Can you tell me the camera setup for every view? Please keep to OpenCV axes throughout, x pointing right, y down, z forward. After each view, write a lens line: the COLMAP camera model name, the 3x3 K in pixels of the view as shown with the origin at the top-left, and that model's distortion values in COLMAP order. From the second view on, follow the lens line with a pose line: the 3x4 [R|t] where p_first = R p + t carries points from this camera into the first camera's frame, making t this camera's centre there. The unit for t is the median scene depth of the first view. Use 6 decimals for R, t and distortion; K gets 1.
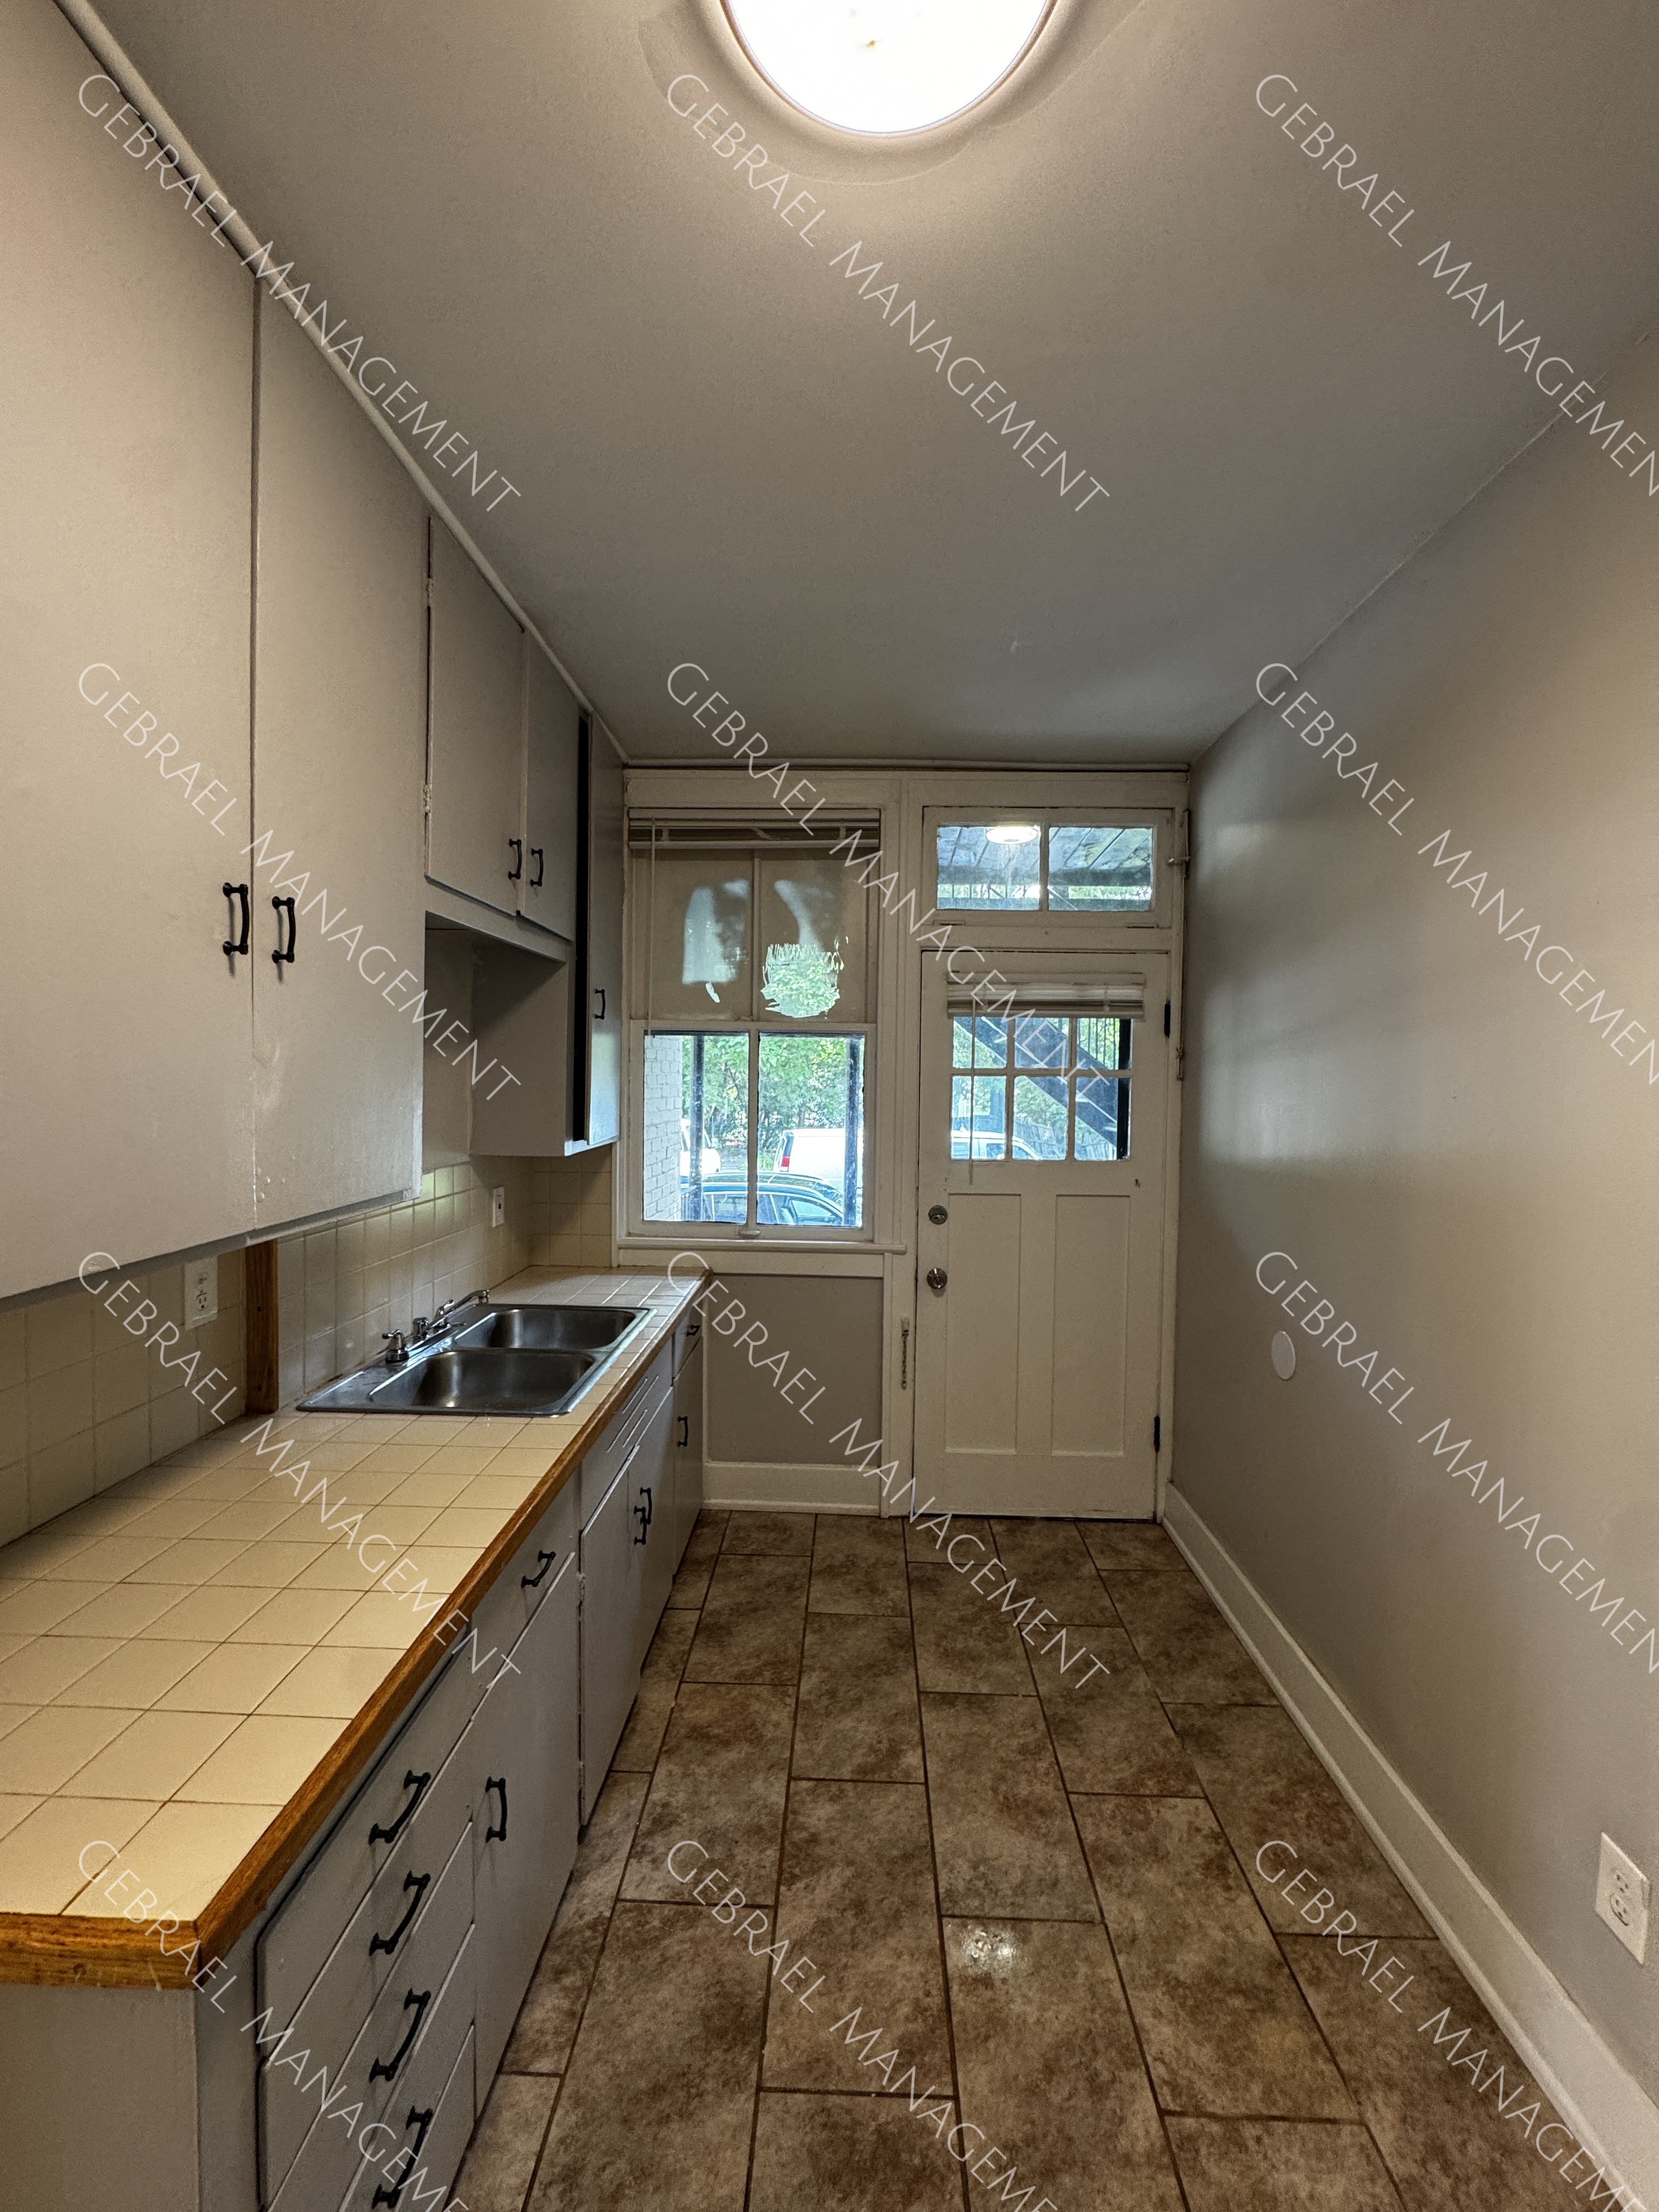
lens RADIAL K [[881.2, 0, 829.5], [0, 881.2, 1106.0], [0, 0, 1]] dist [-0.002757, 0.000437]
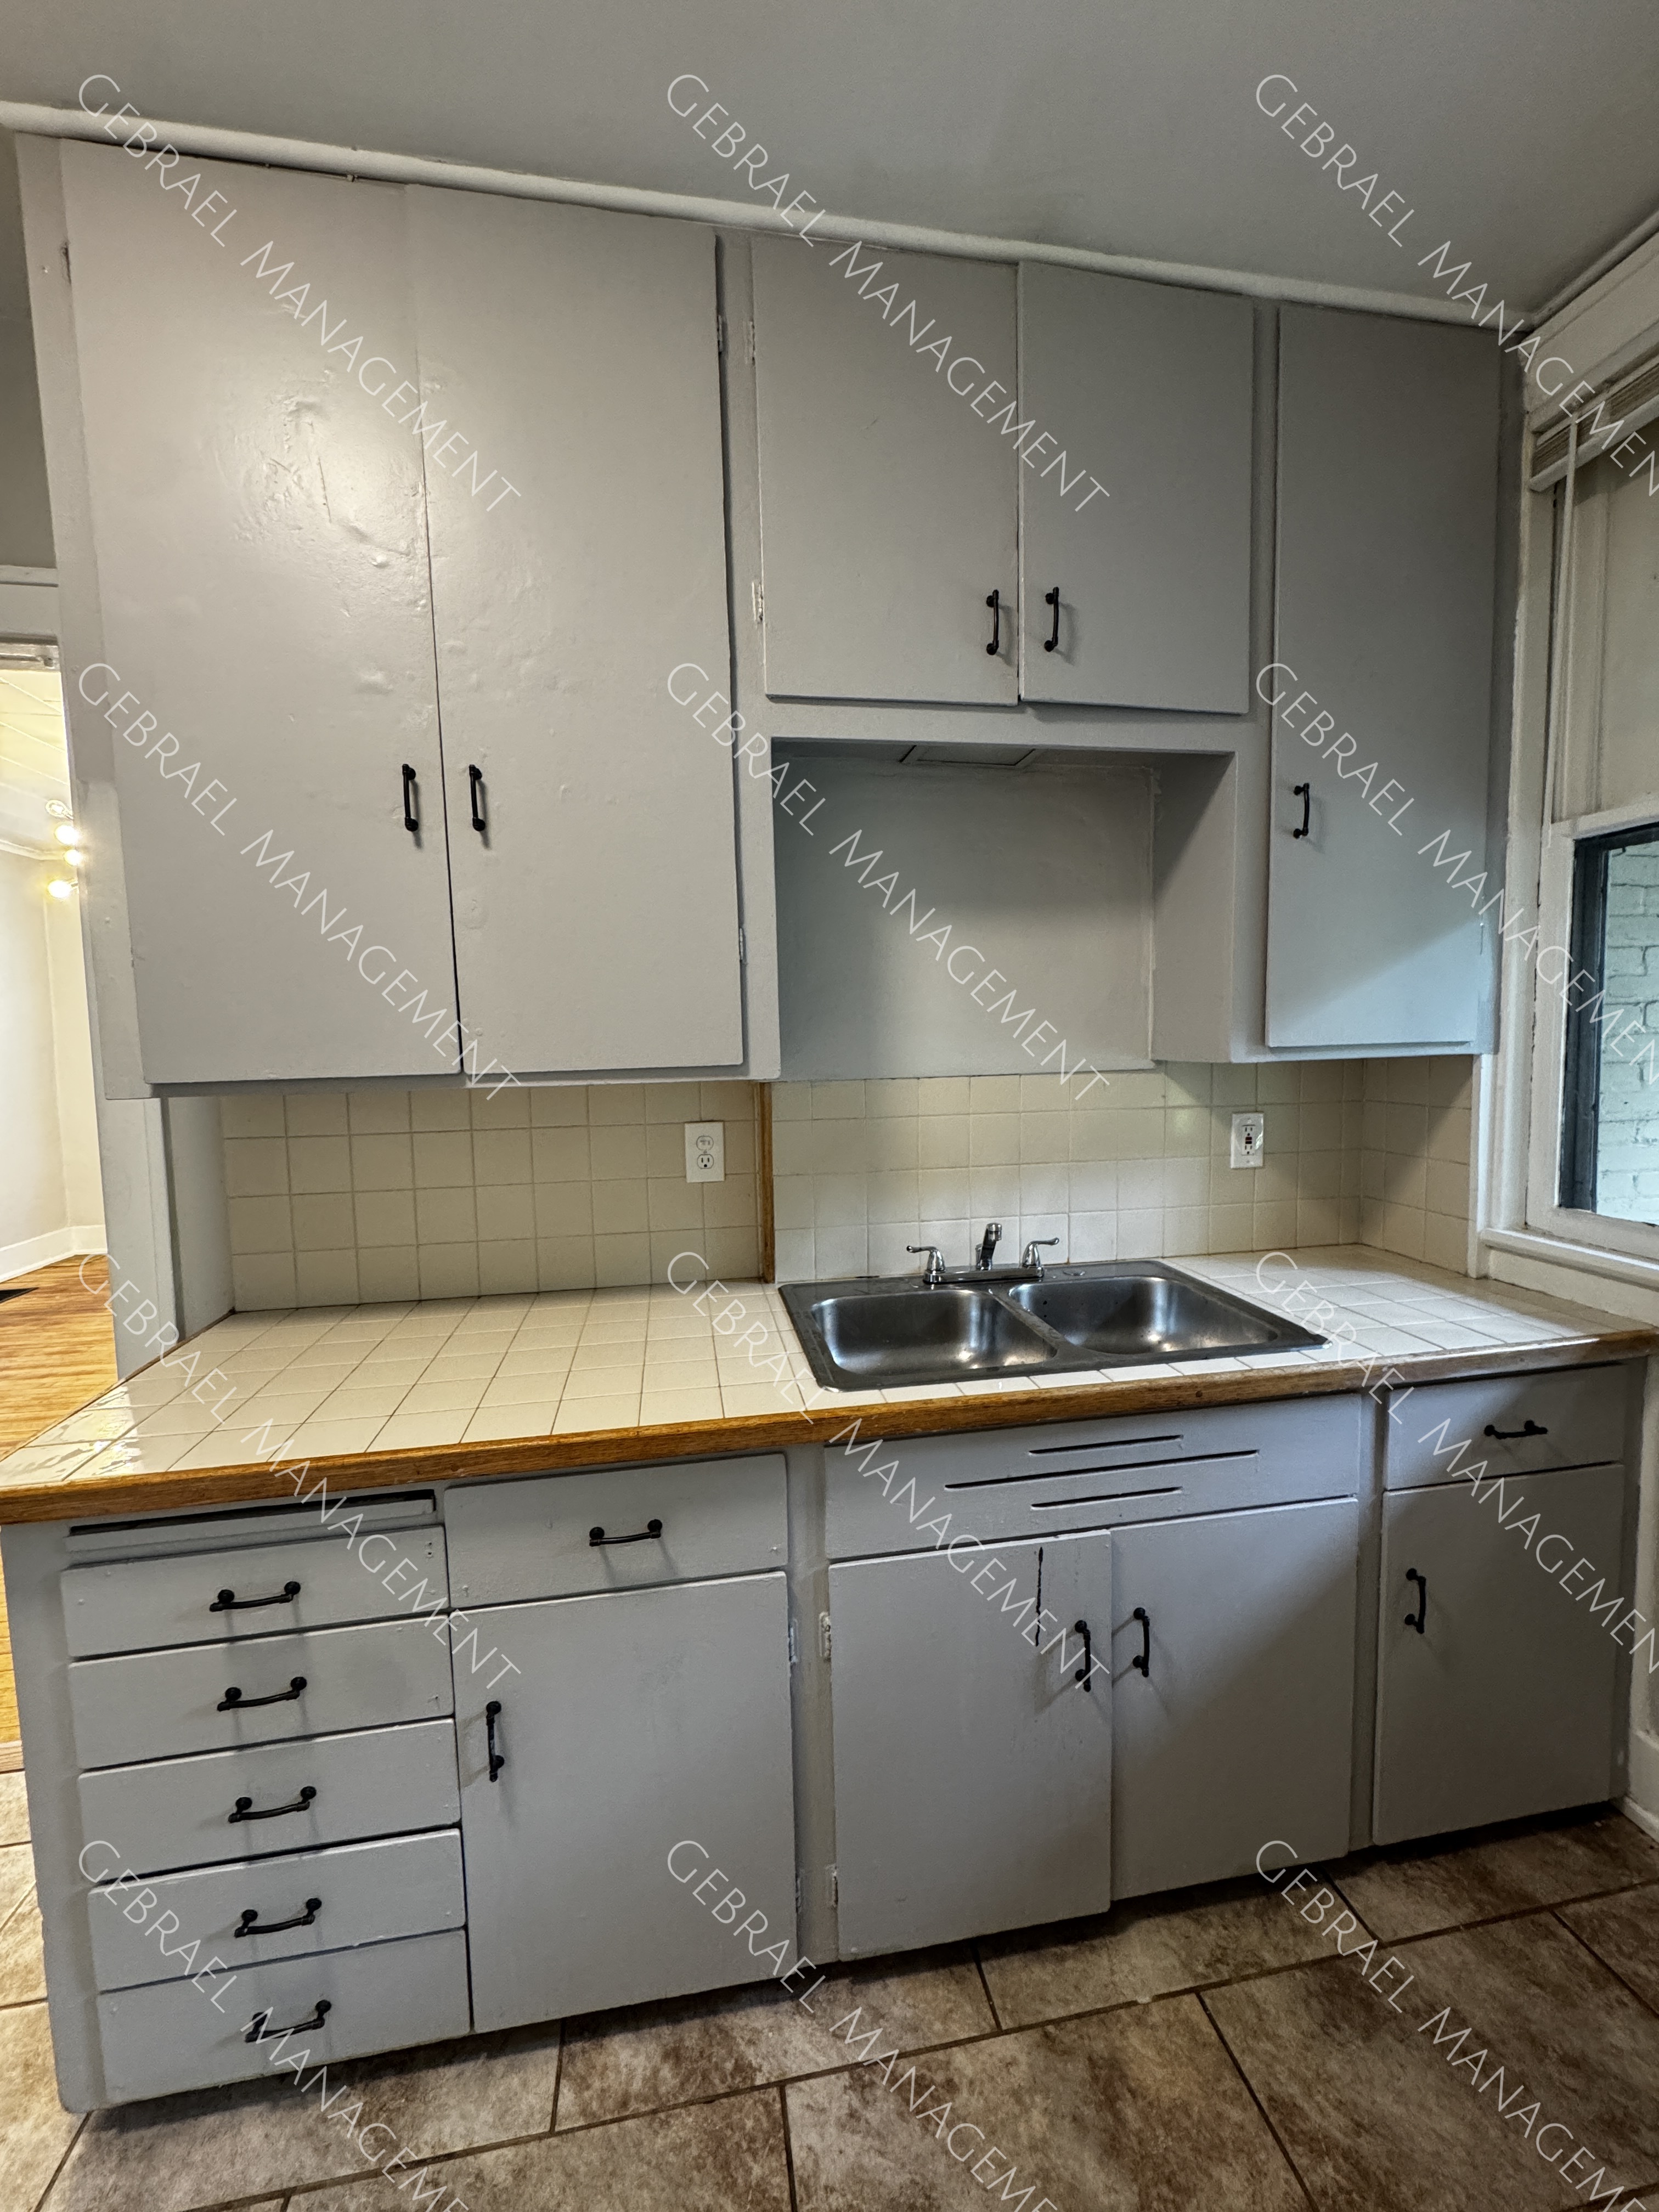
lens RADIAL K [[881.2, 0, 829.5], [0, 881.2, 1106.0], [0, 0, 1]] dist [-0.002757, 0.000437]
pose [[0.209307, 0.065499, -0.975654, 0.397949], [-0.010734, 0.997848, 0.064687, 0.073766], [0.977791, -0.003067, 0.209560, 0.883144]]
